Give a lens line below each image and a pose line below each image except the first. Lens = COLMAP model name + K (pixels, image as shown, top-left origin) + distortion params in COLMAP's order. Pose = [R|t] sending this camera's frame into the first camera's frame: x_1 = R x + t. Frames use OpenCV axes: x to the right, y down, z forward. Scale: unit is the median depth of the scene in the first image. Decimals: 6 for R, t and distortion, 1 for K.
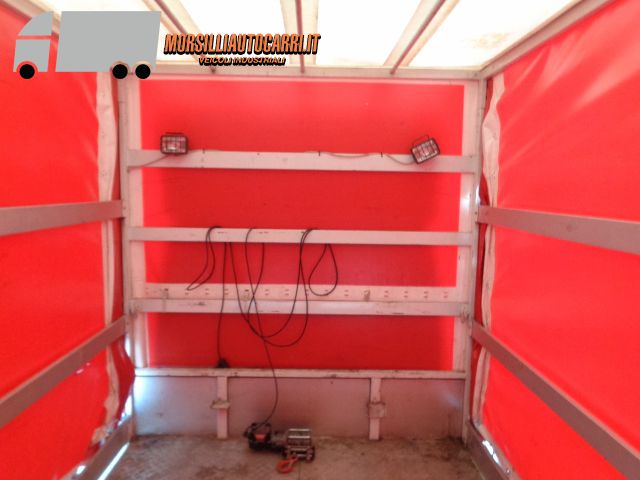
lens RADIAL K [[477.0, 0, 322.3], [0, 477.0, 240.5], [0, 0, 1]] dist [-0.002538, -0.001270]
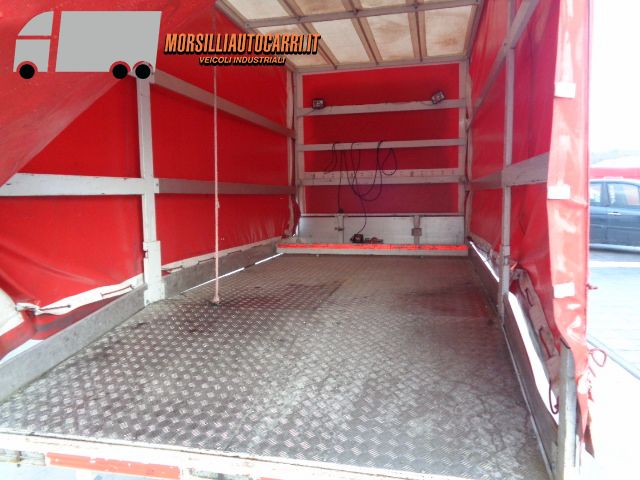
lens RADIAL K [[479.7, 0, 320.0], [0, 479.7, 240.0], [0, 0, 1]] dist [0.006297, 0.004117]
pose [[0.968432, -0.009331, -0.249103, 0.223531], [0.005953, 0.999880, -0.014311, 0.424086], [0.249206, 0.012376, 0.968371, -1.043190]]
